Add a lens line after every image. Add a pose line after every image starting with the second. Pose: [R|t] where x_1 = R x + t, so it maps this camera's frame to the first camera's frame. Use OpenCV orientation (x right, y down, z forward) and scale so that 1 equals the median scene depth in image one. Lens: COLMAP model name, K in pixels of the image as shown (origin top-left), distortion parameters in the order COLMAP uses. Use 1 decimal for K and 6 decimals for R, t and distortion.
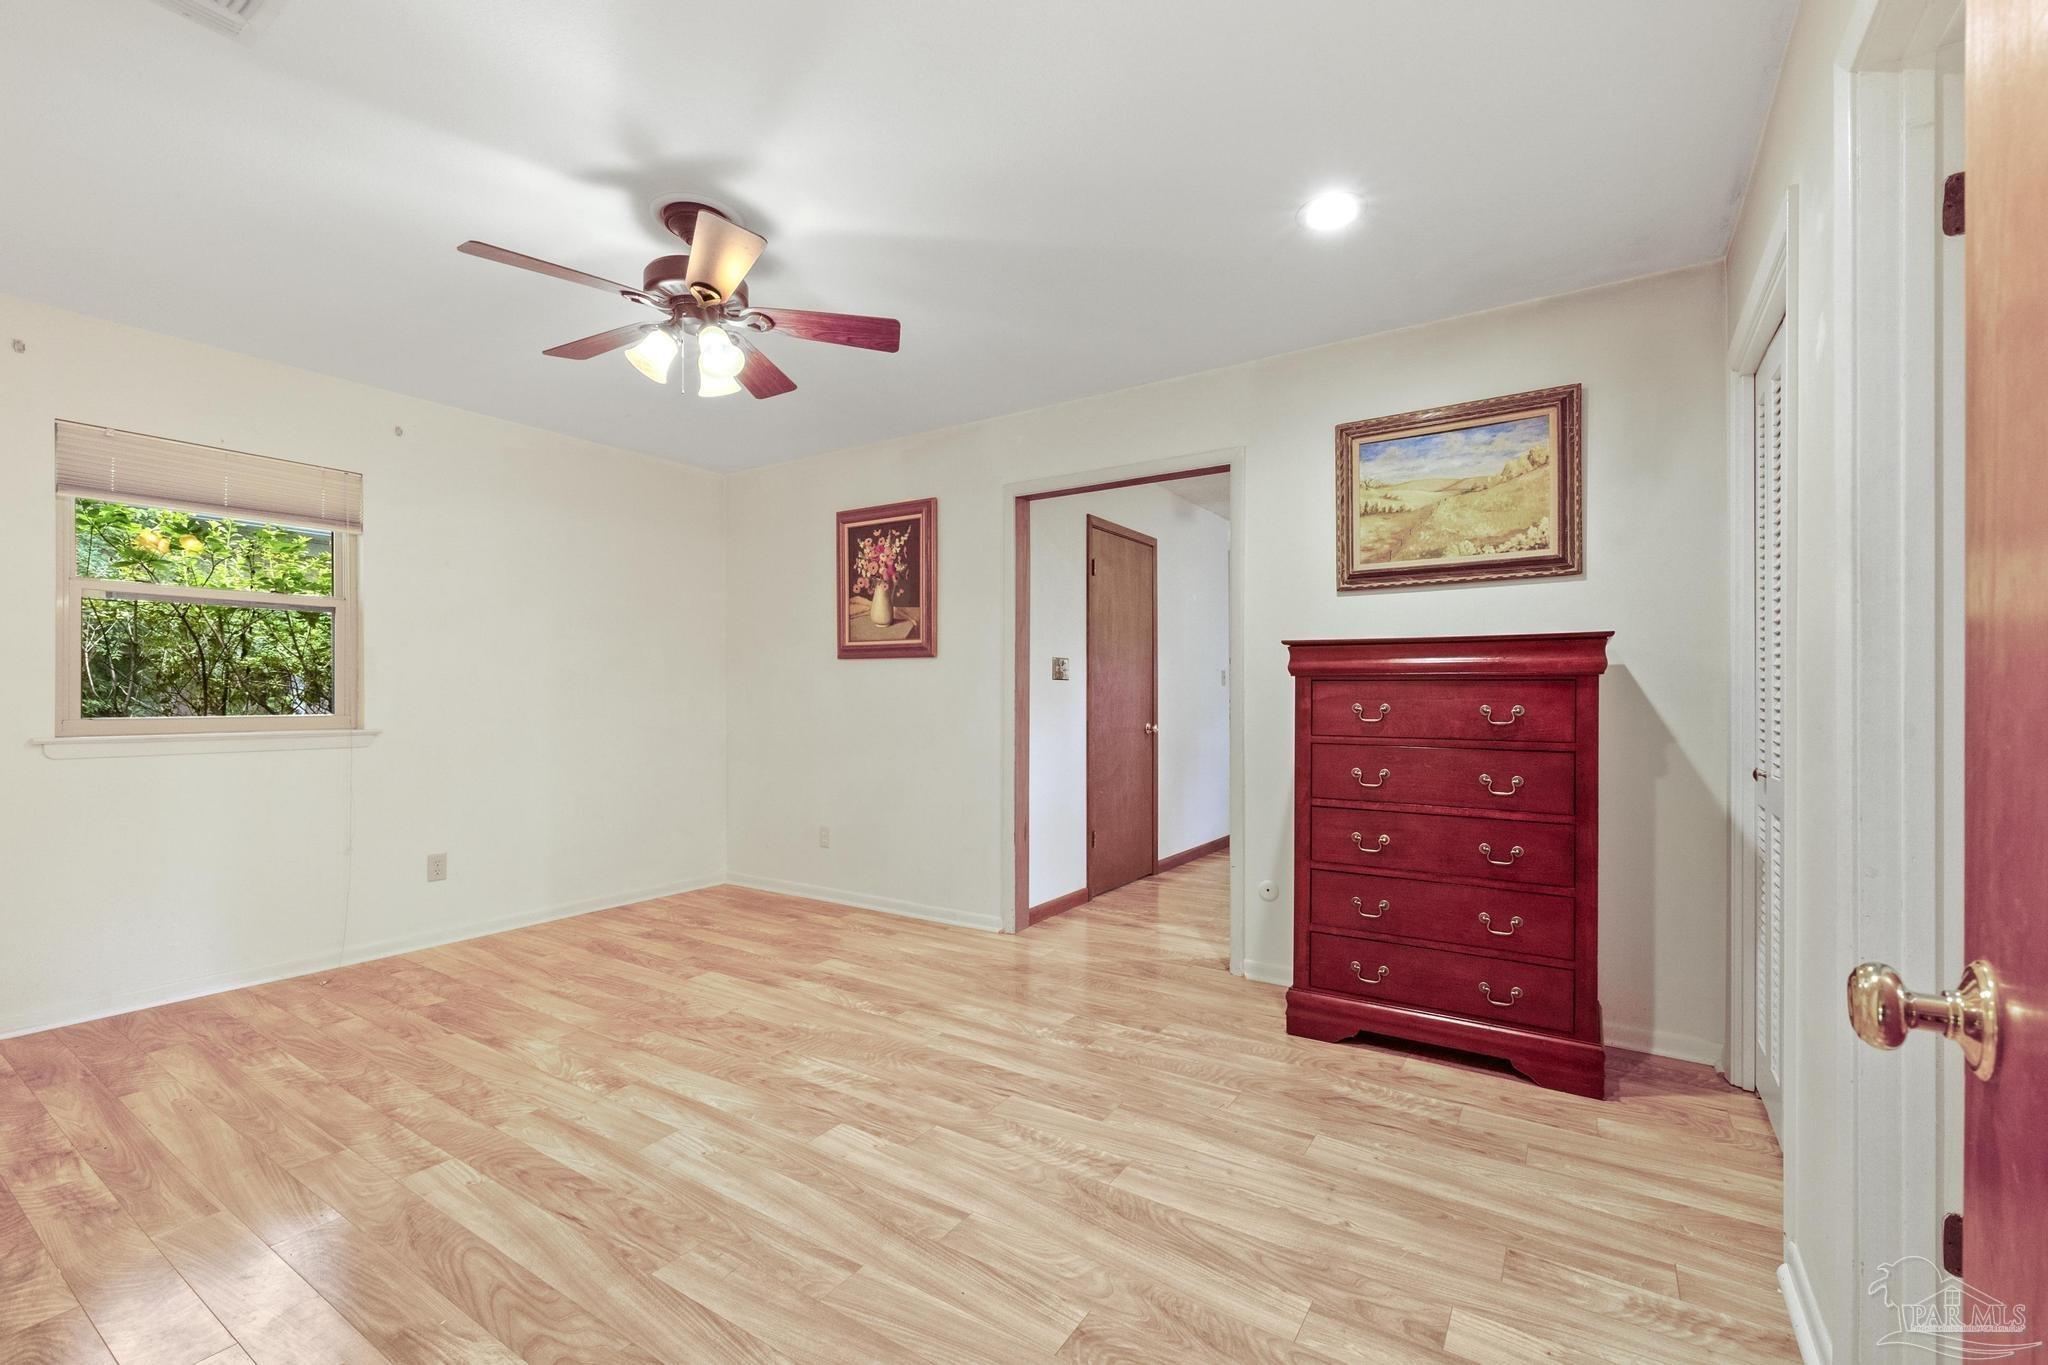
lens RADIAL K [[867.6, 0, 1025.2], [0, 867.6, 690.2], [0, 0, 1]] dist [-0.004944, 0.005895]
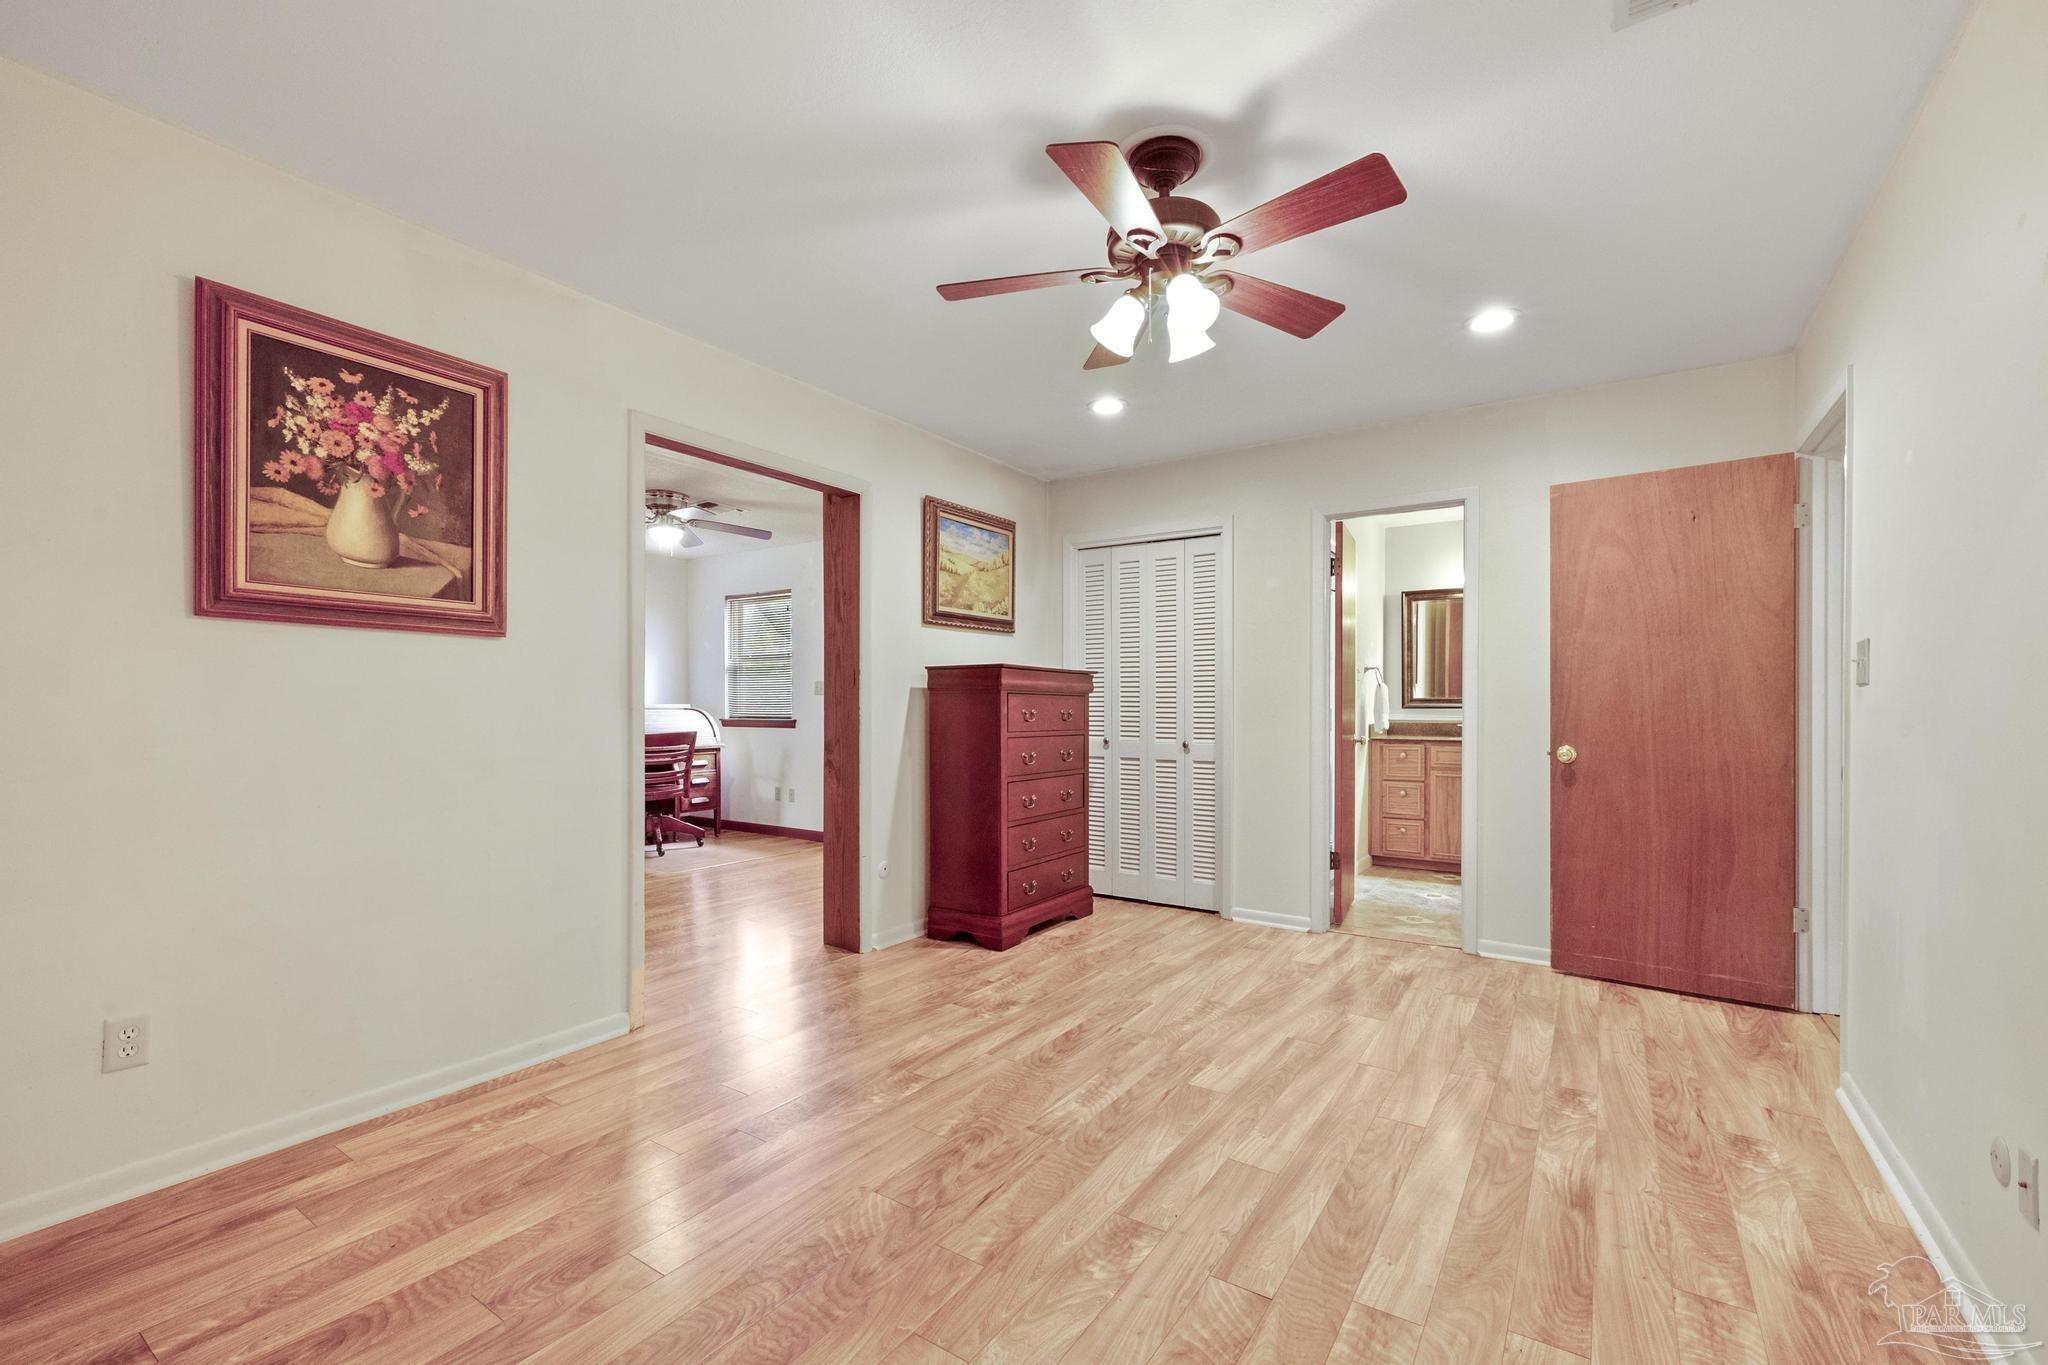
lens RADIAL K [[867.6, 0, 1020.7], [0, 867.6, 700.7], [0, 0, 1]] dist [-0.004944, 0.005895]
pose [[0.013371, 0.007185, 0.999885, -1.030995], [-0.008896, 0.999935, -0.007066, 0.010458], [-0.999871, -0.008801, 0.013434, 0.926767]]
